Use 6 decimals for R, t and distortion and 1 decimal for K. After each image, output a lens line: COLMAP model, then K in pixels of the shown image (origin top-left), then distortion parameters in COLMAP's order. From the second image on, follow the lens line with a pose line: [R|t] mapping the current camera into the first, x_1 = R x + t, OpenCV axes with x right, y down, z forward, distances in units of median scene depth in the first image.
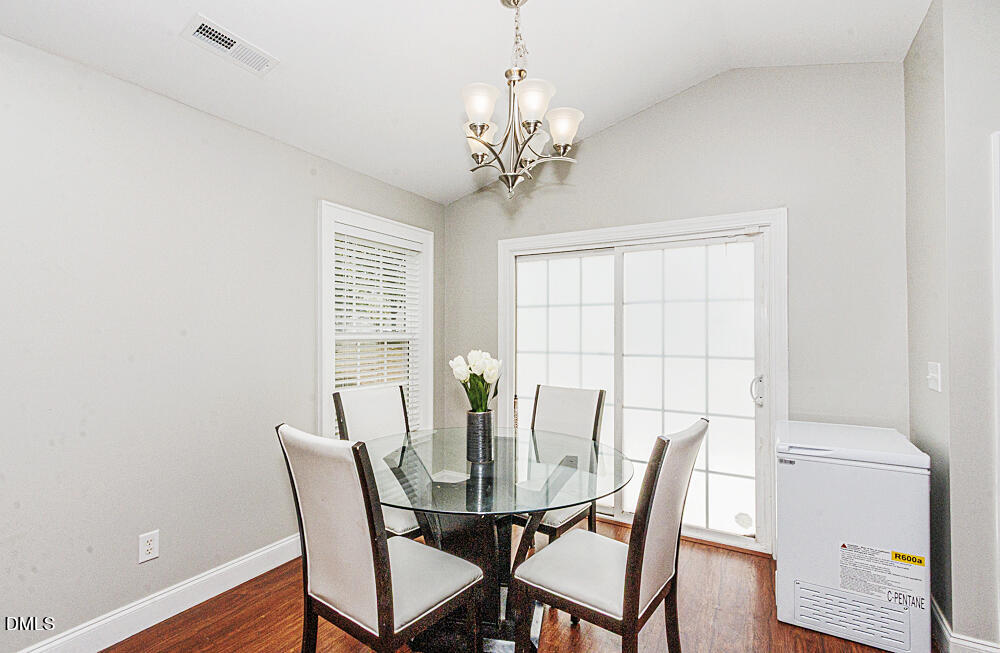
lens RADIAL K [[455.9, 0, 506.5], [0, 455.9, 326.5], [0, 0, 1]] dist [0.003999, -0.001252]
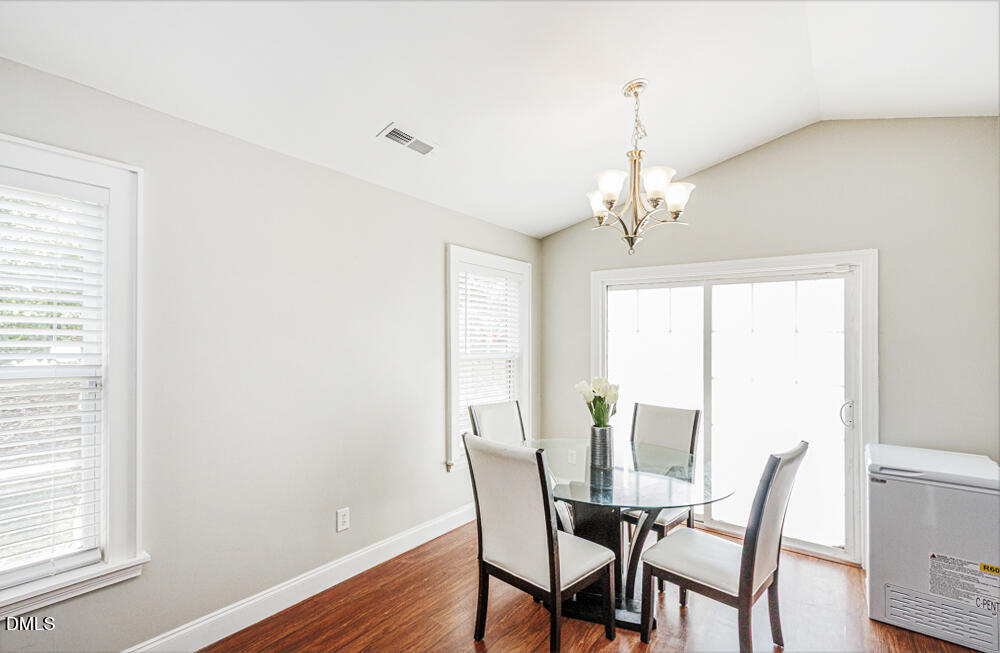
lens RADIAL K [[455.9, 0, 492.6], [0, 455.9, 331.5], [0, 0, 1]] dist [0.003999, -0.001252]
pose [[0.990492, 0.006905, -0.137399, -0.189536], [-0.007409, 0.999968, -0.003162, -0.067309], [0.137372, 0.004150, 0.990511, -0.270136]]
